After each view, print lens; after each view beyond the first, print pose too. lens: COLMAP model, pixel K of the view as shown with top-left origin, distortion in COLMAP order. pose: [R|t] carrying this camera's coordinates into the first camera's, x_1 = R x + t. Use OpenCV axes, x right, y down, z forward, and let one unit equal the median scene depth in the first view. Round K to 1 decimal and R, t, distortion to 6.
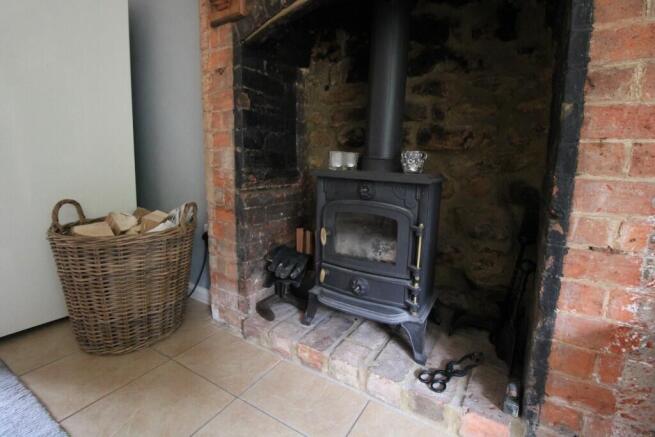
lens RADIAL K [[307.3, 0, 327.6], [0, 307.3, 202.6], [0, 0, 1]] dist [-0.003213, -0.011623]
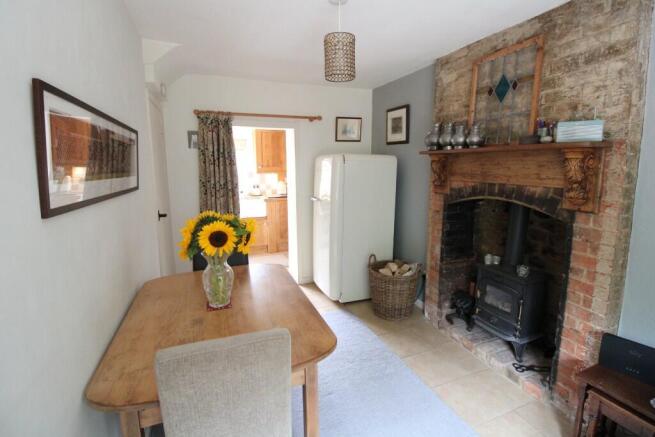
lens RADIAL K [[307.3, 0, 327.6], [0, 307.3, 202.6], [0, 0, 1]] dist [-0.003213, -0.011623]
pose [[0.803083, 0.062366, -0.592595, 0.365611], [-0.070825, 0.997448, 0.008990, -0.467025], [0.591644, 0.034751, 0.805450, -1.397041]]
